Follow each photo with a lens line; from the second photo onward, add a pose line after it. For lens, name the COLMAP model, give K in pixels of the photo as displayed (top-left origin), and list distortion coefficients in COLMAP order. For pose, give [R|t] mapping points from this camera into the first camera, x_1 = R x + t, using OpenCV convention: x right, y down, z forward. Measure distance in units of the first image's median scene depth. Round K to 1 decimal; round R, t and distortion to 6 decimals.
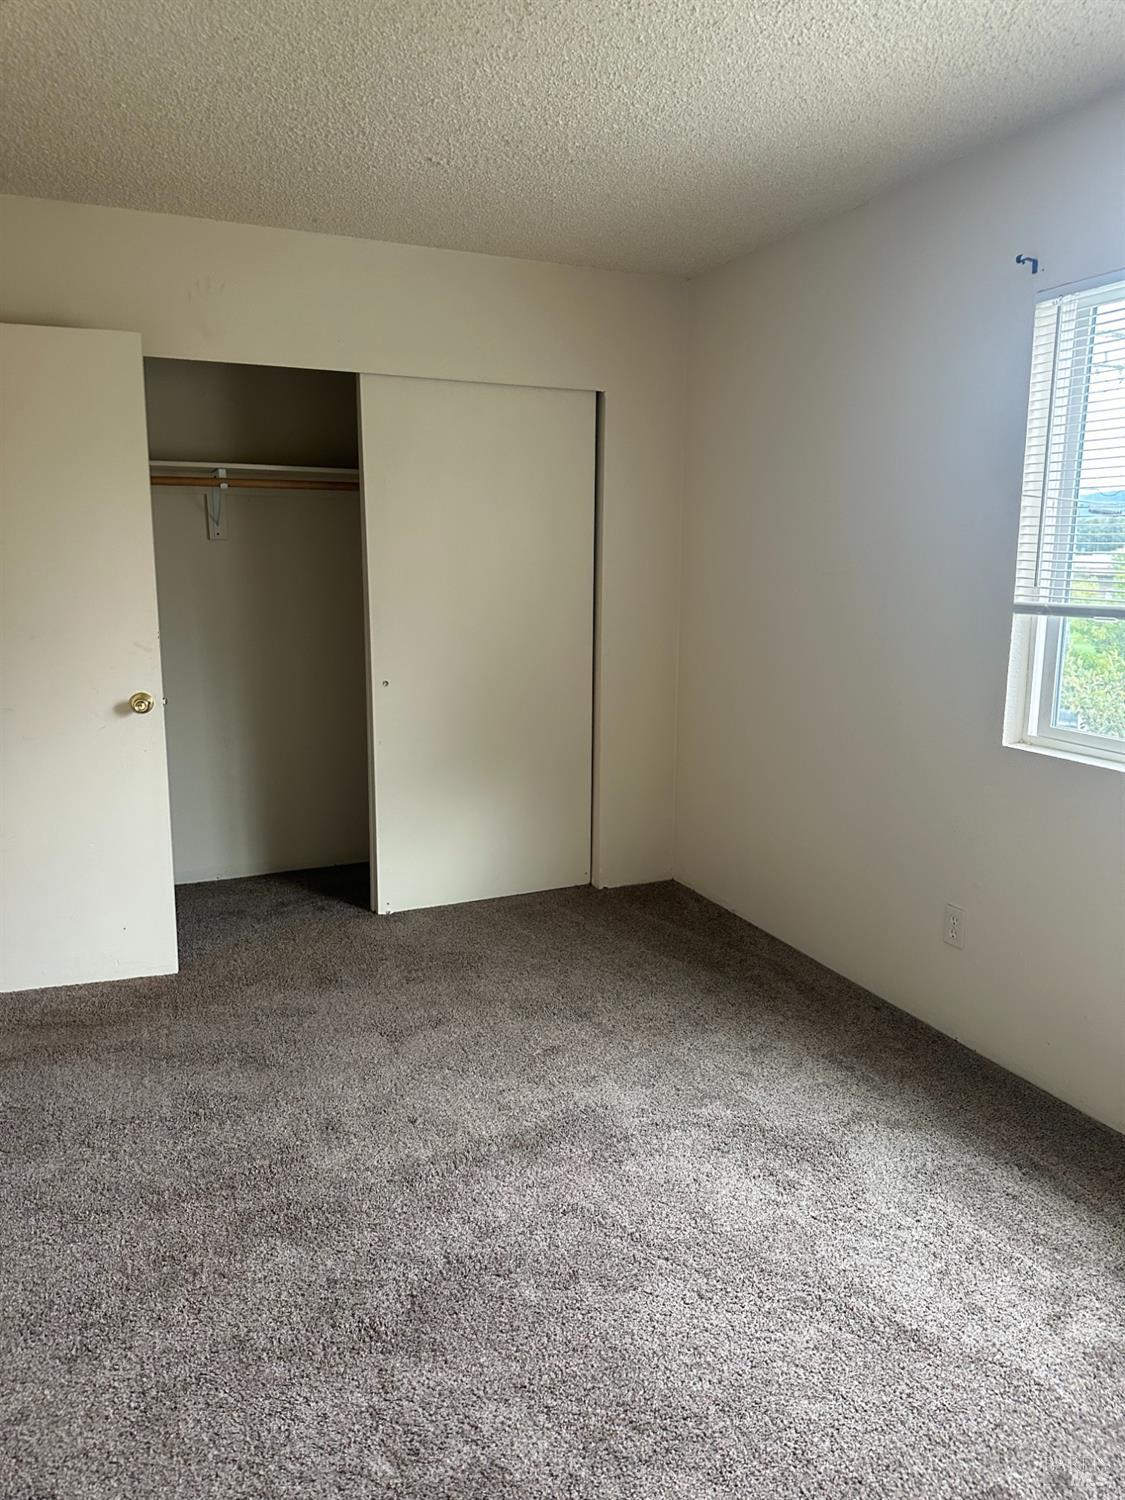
lens RADIAL K [[1005.7, 0, 562.5], [0, 1005.7, 750.0], [0, 0, 1]] dist [0.001639, -0.040579]
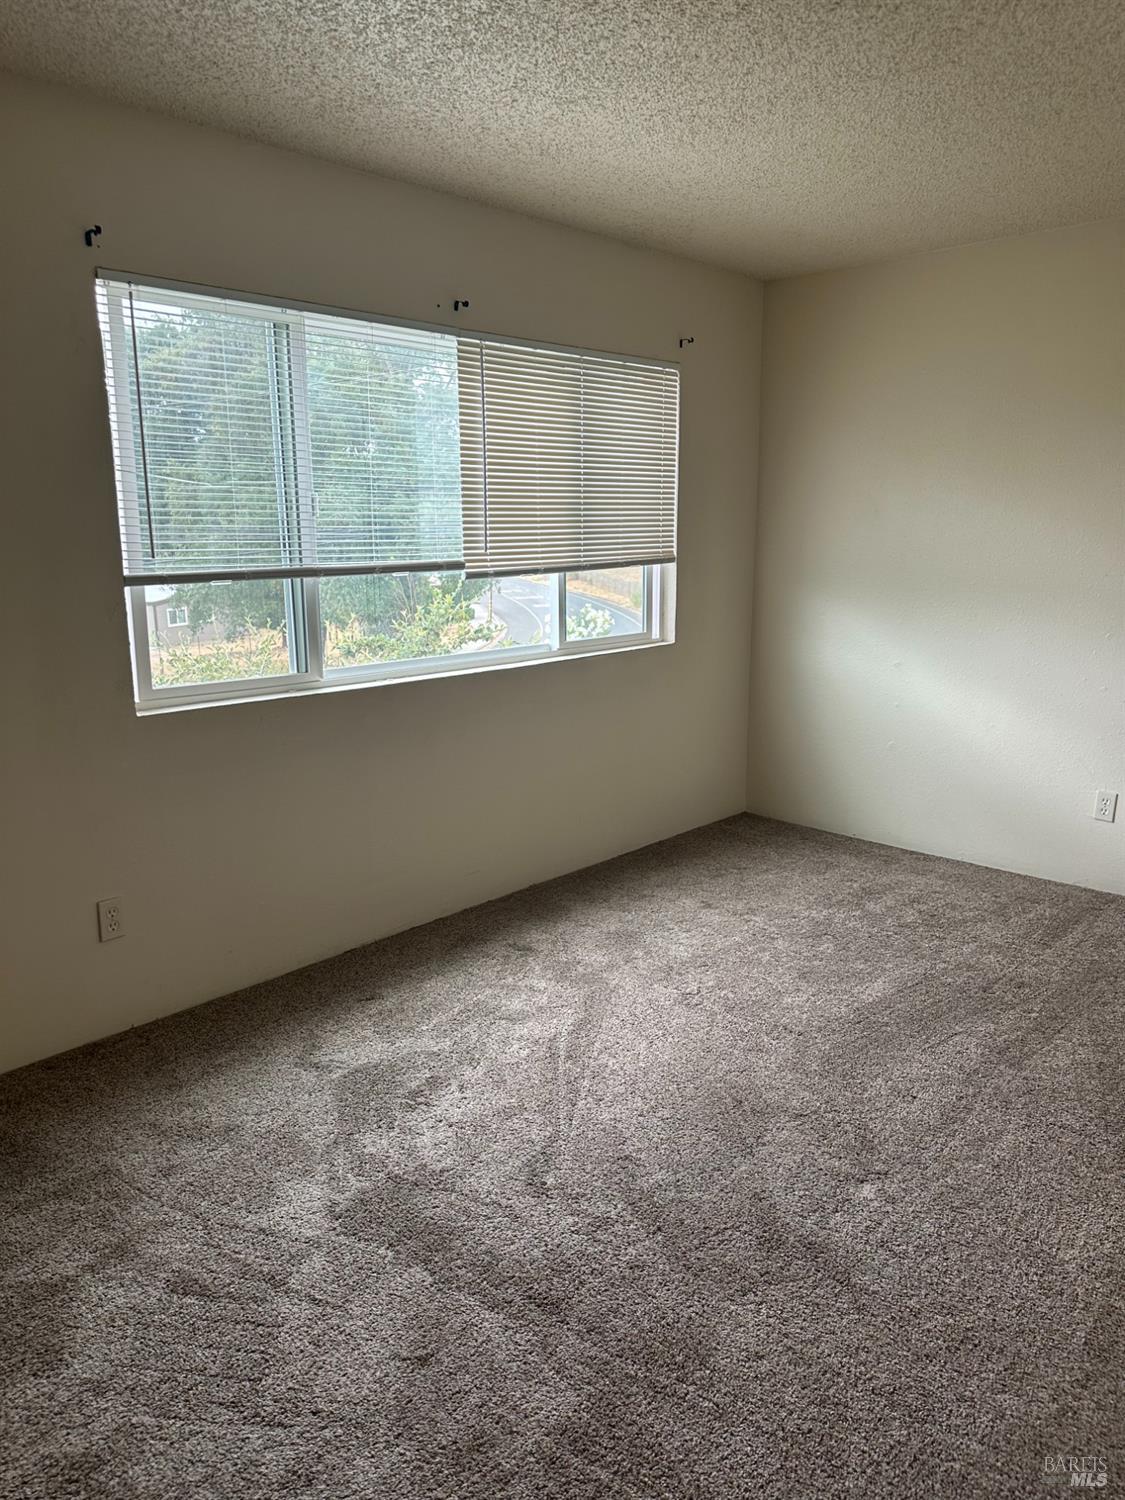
lens RADIAL K [[1072.7, 0, 562.5], [0, 1072.7, 750.0], [0, 0, 1]] dist [0.003637, -0.006596]
pose [[-0.384334, -0.193297, 0.902731, -0.797647], [0.178527, 0.943815, 0.278102, -0.219353], [-0.905768, 0.268046, -0.328231, 1.083271]]
